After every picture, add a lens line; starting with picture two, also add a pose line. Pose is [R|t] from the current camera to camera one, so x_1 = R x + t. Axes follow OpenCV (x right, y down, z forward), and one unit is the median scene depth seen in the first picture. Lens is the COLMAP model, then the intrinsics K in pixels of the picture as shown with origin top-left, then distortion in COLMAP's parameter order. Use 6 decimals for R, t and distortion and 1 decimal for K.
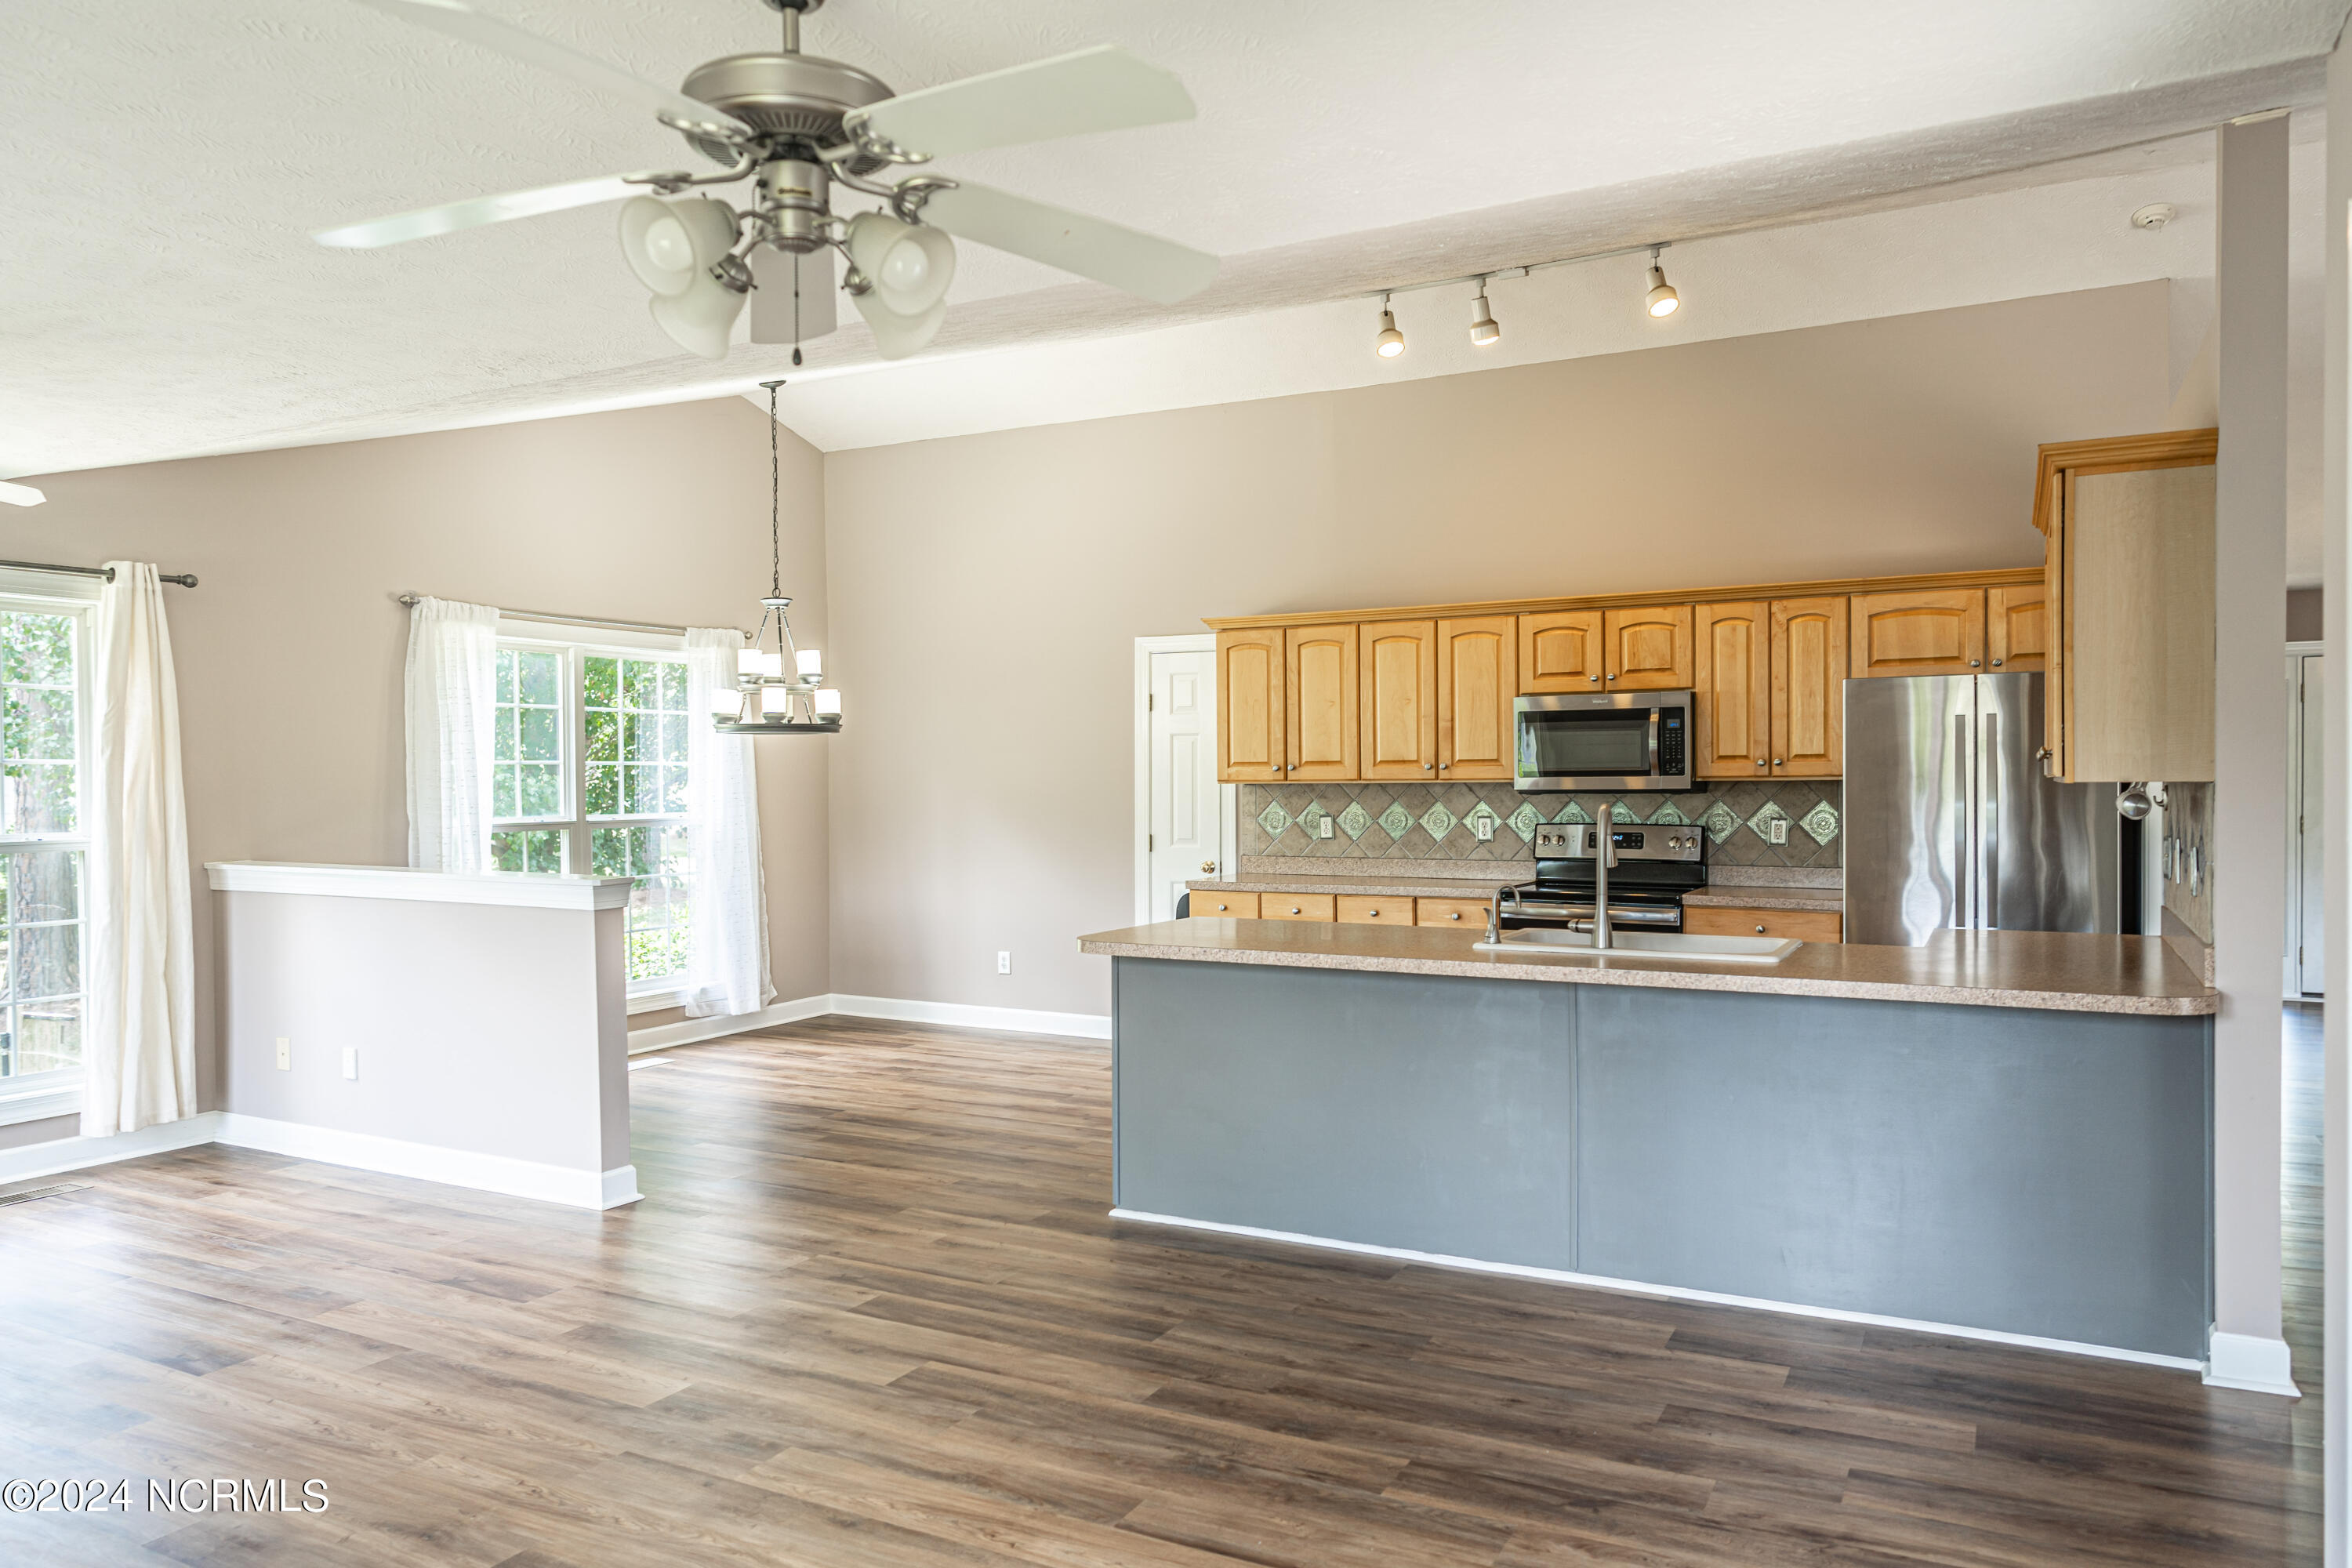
lens RADIAL K [[1582.3, 0, 1160.7], [0, 1582.3, 797.7], [0, 0, 1]] dist [-0.004700, 0.003656]
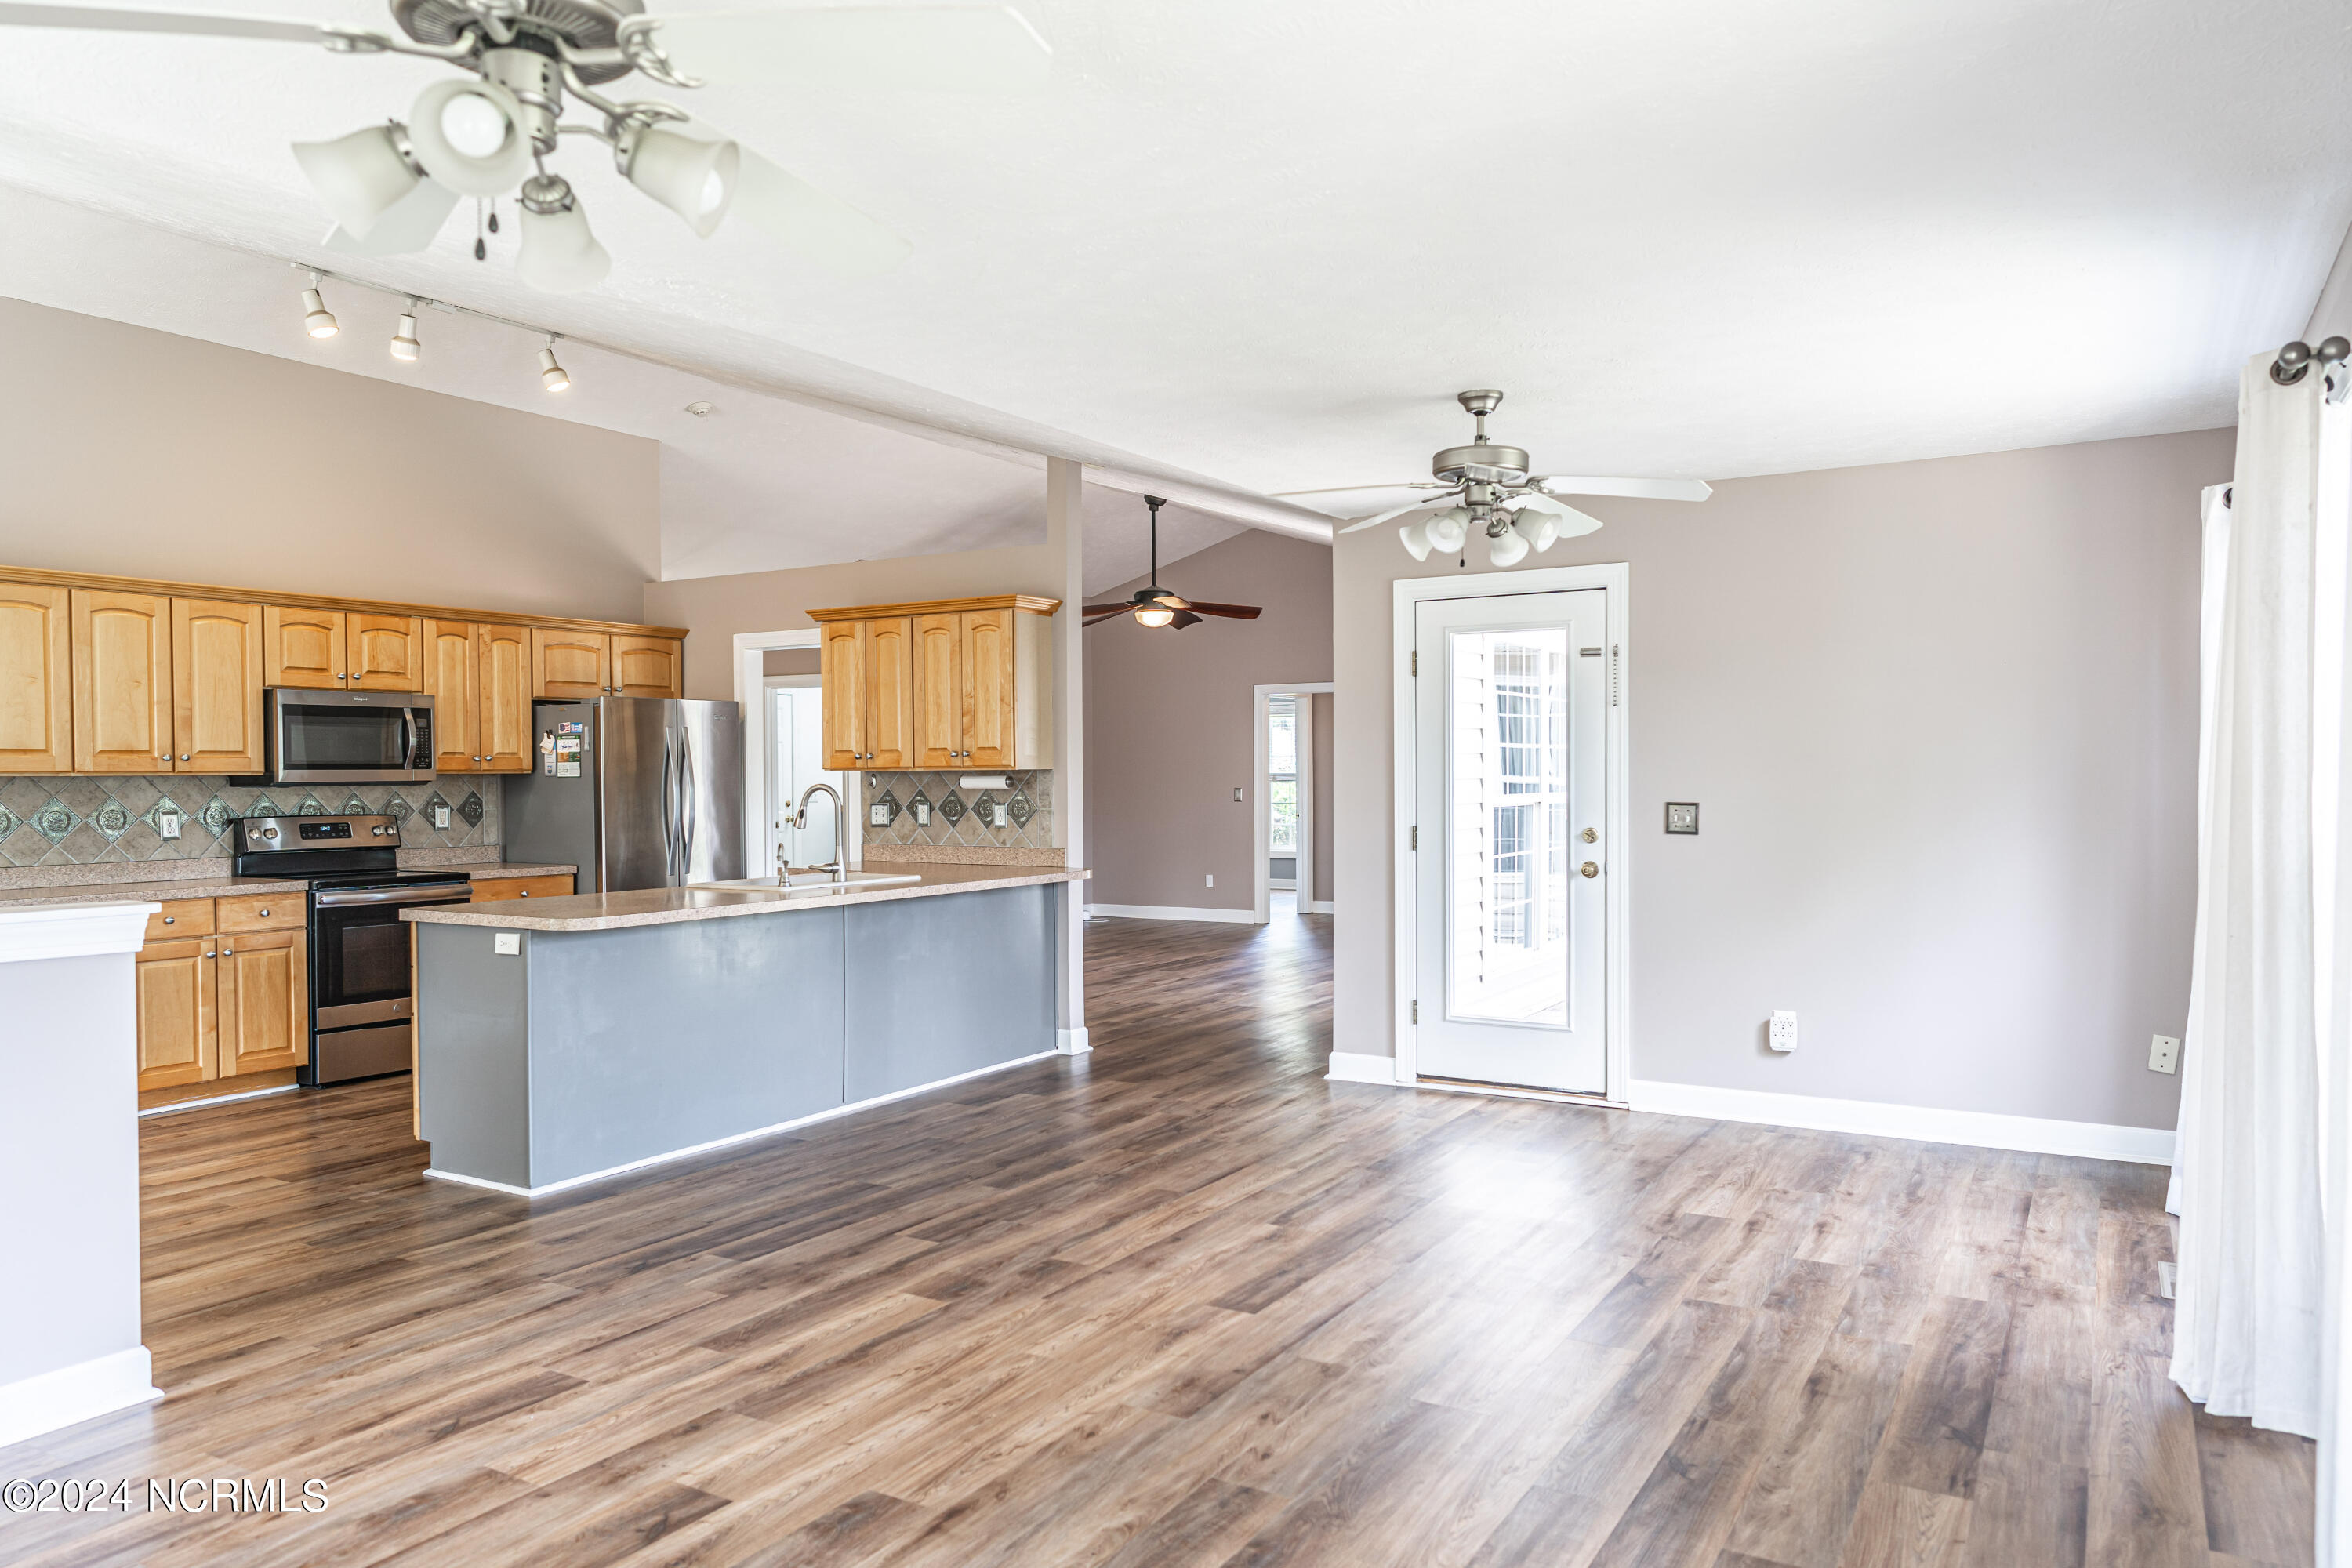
lens RADIAL K [[1576.2, 0, 1175.0], [0, 1576.2, 801.8], [0, 0, 1]] dist [-0.003394, -0.000014]
pose [[0.044552, -0.011368, 0.998942, -0.737977], [0.018162, 0.999779, 0.010567, 0.007010], [-0.998842, 0.017672, 0.044749, 0.394950]]
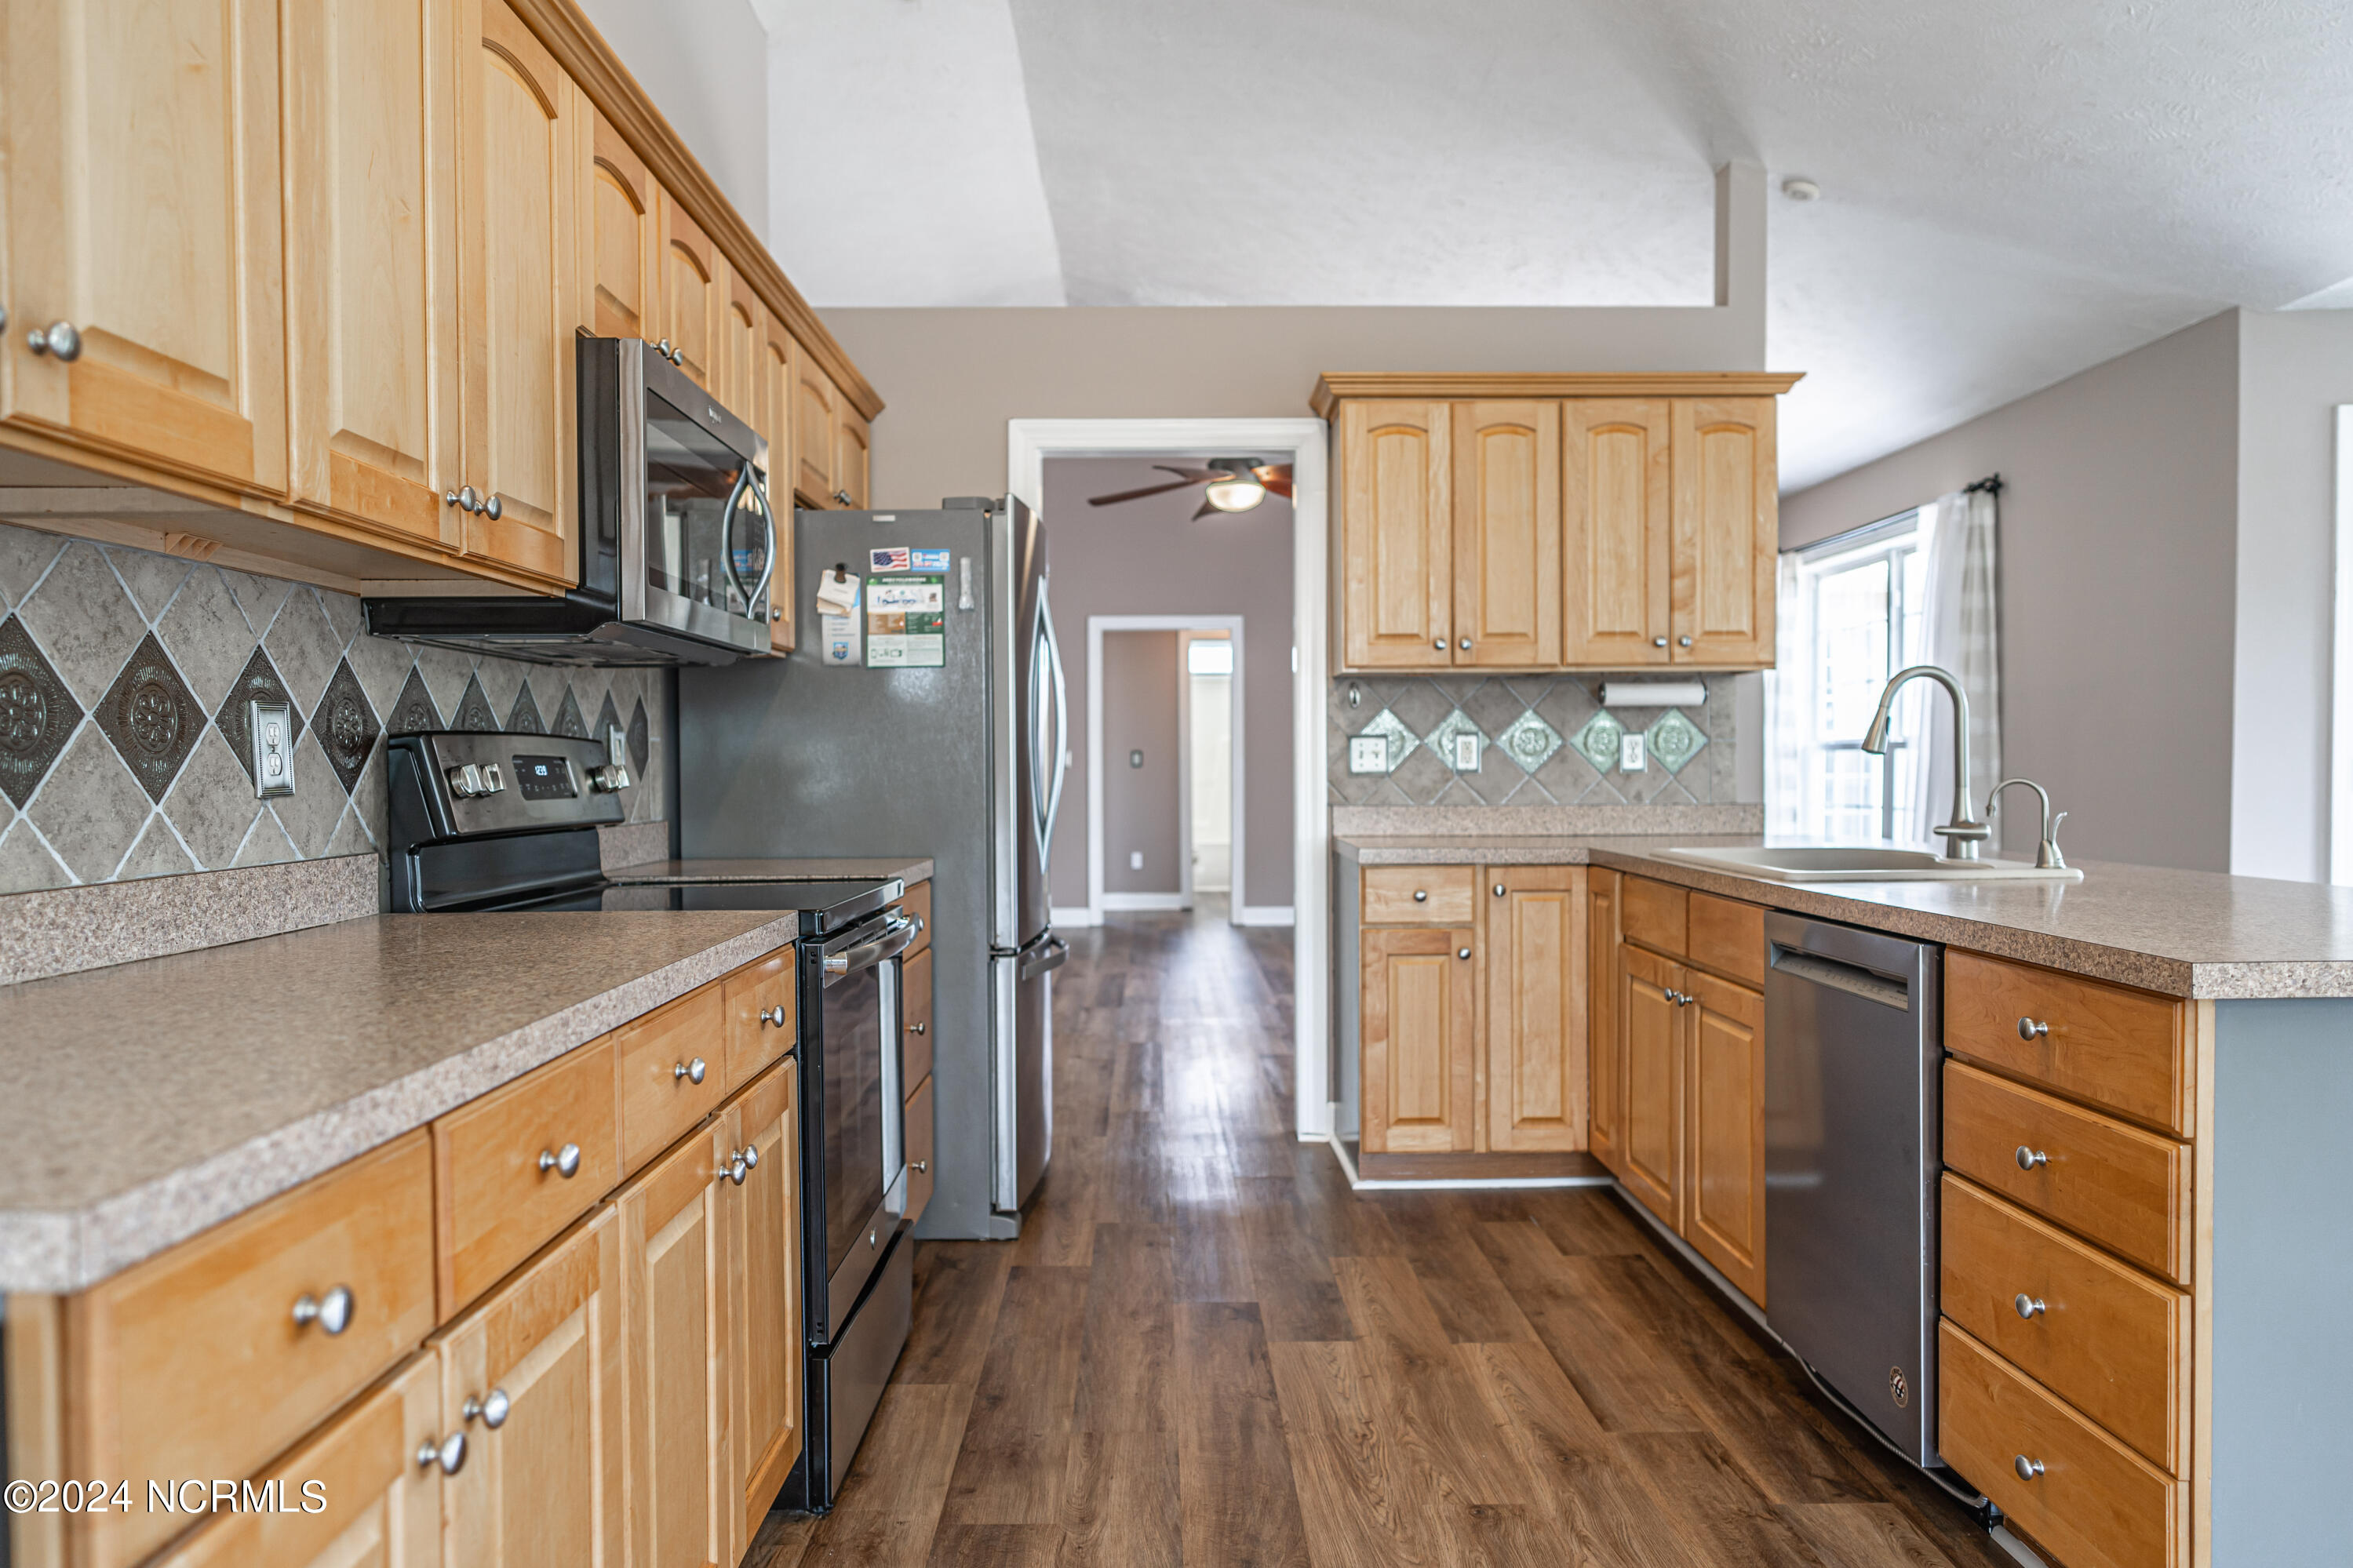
lens RADIAL K [[1577.8, 0, 1174.0], [0, 1577.8, 793.4], [0, 0, 1]] dist [-0.001440, 0.002000]
pose [[-0.489927, -0.007565, 0.871731, -0.117930], [0.019192, 0.999626, 0.019461, 0.026755], [-0.871552, 0.026264, -0.489599, 1.066075]]
